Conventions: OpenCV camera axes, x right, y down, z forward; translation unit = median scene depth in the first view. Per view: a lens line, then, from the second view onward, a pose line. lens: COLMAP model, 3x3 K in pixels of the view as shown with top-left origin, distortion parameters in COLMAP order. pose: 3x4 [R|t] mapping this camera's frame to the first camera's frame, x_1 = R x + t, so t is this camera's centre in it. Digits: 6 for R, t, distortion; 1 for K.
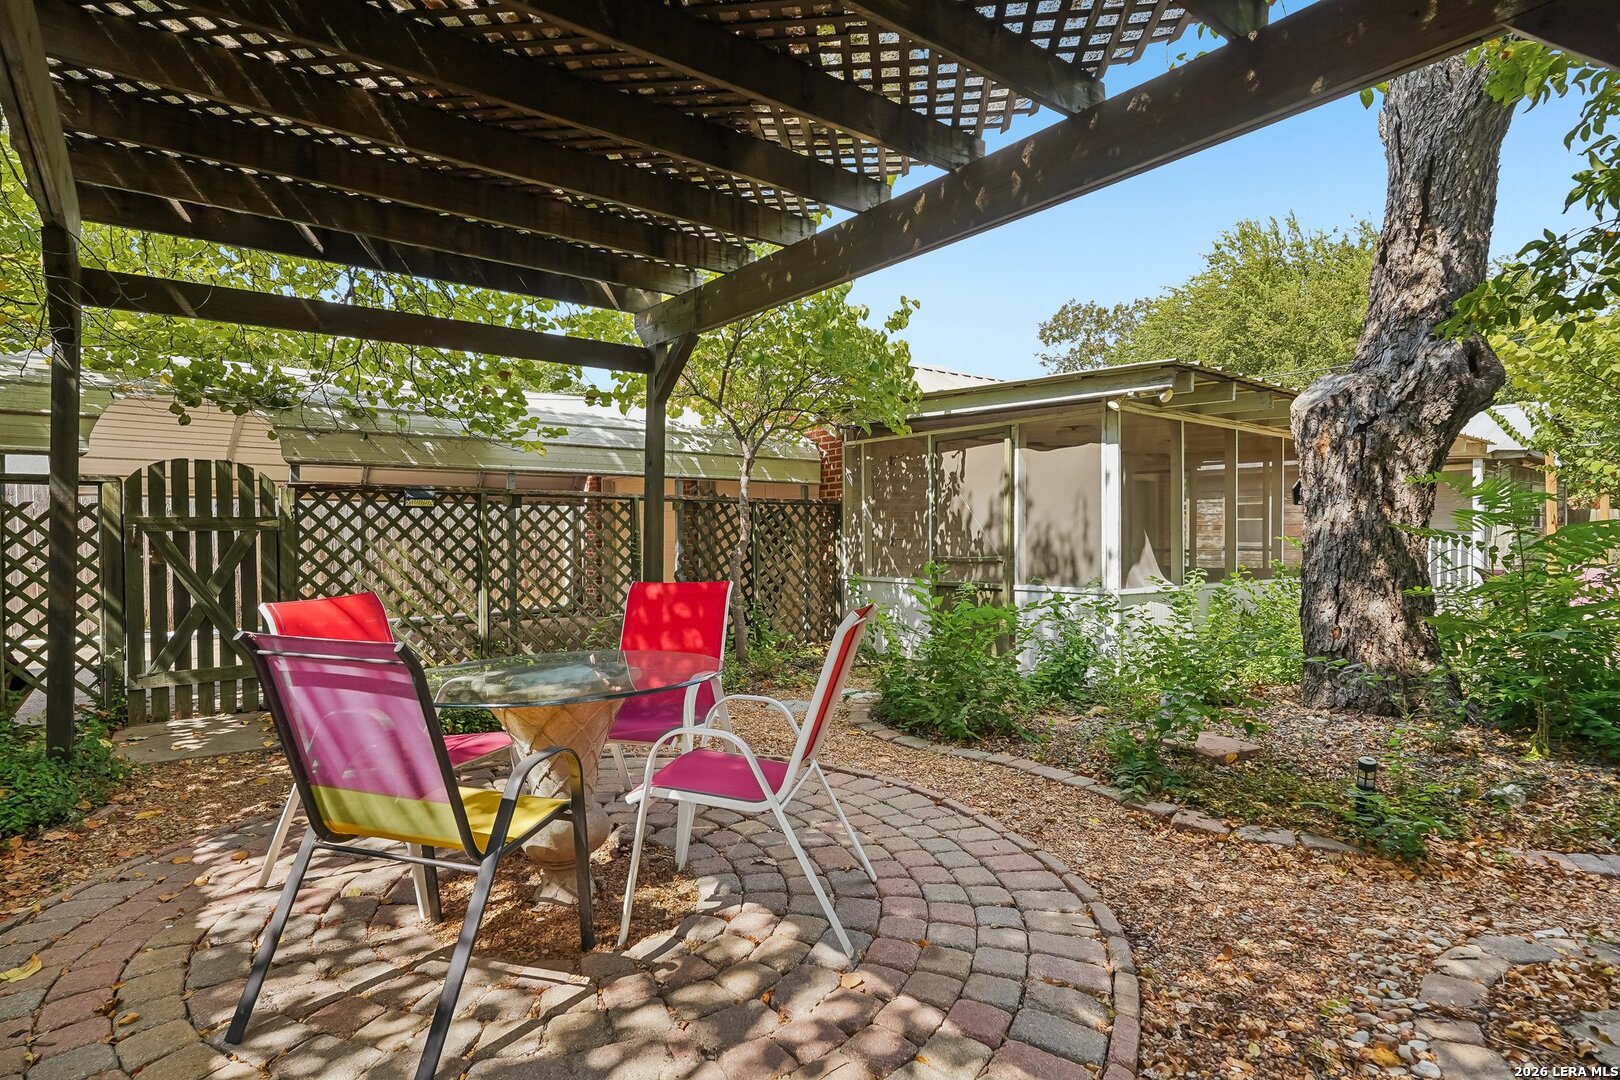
lens RADIAL K [[846.8, 0, 810.0], [0, 846.8, 540.0], [0, 0, 1]] dist [-0.002584, -0.000224]
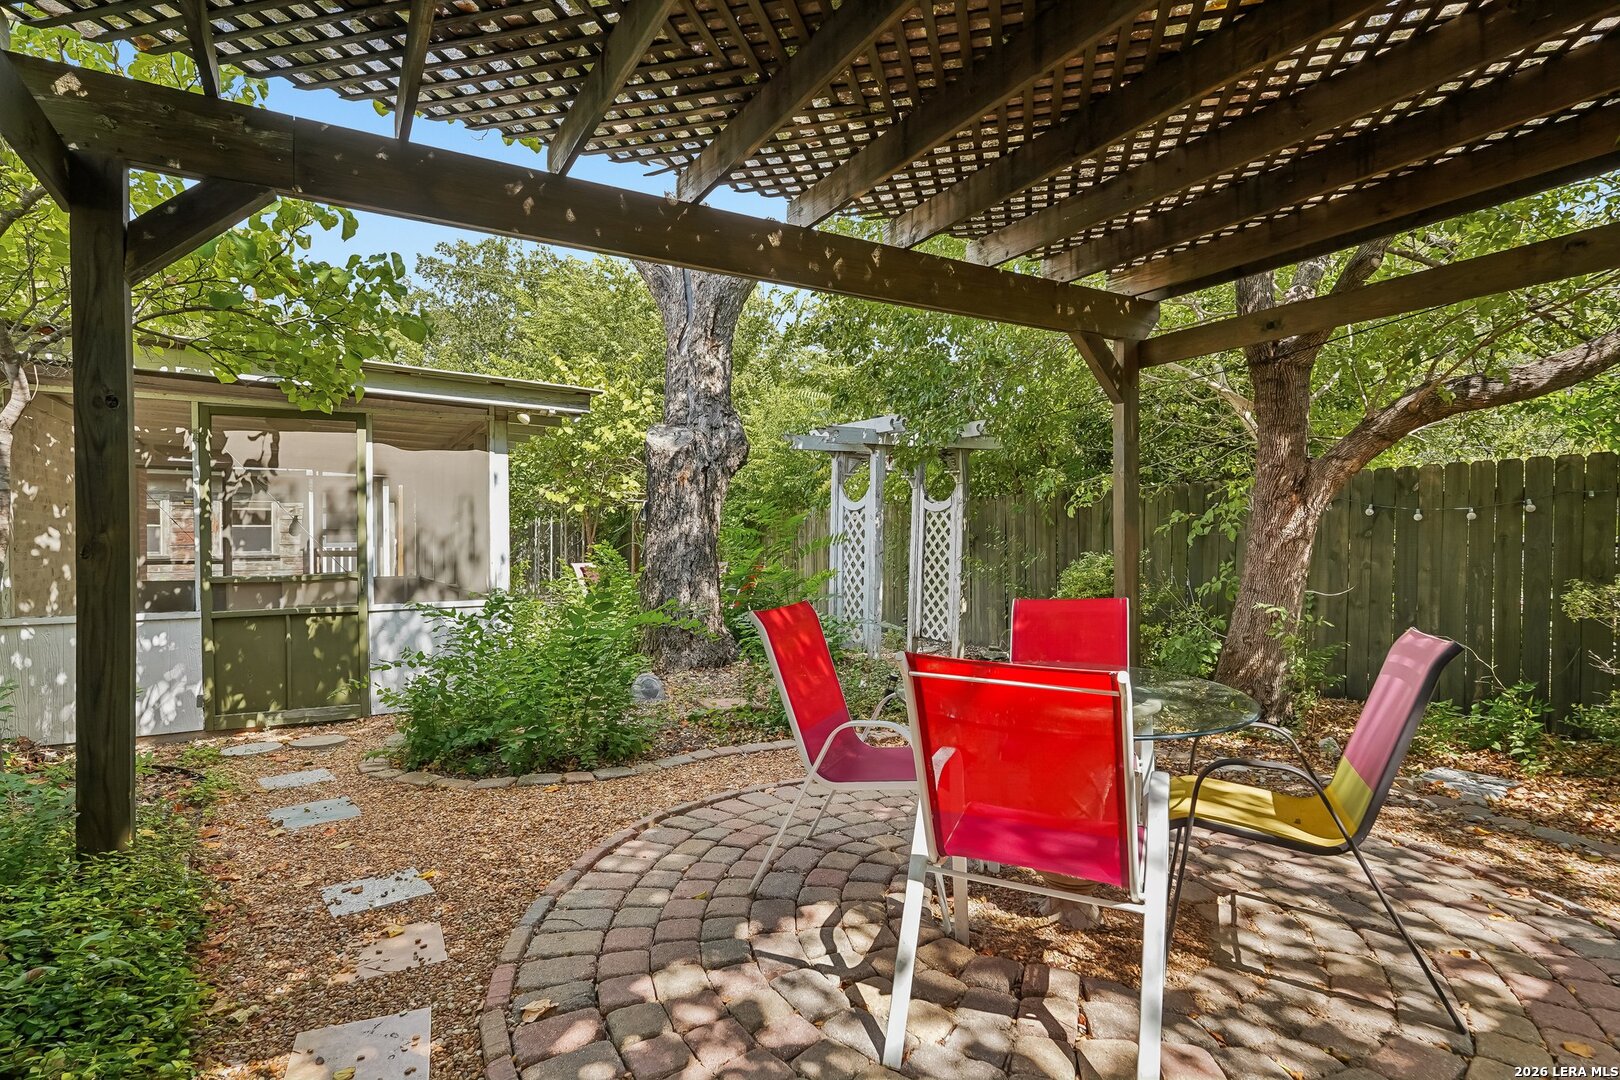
lens RADIAL K [[814.5, 0, 810.0], [0, 814.5, 540.0], [0, 0, 1]] dist [-0.004303, -0.000449]
pose [[0.114401, -0.021215, 0.993208, -0.704577], [-0.001811, 0.999766, 0.021564, -0.038262], [-0.993433, -0.004266, 0.114336, 0.645147]]
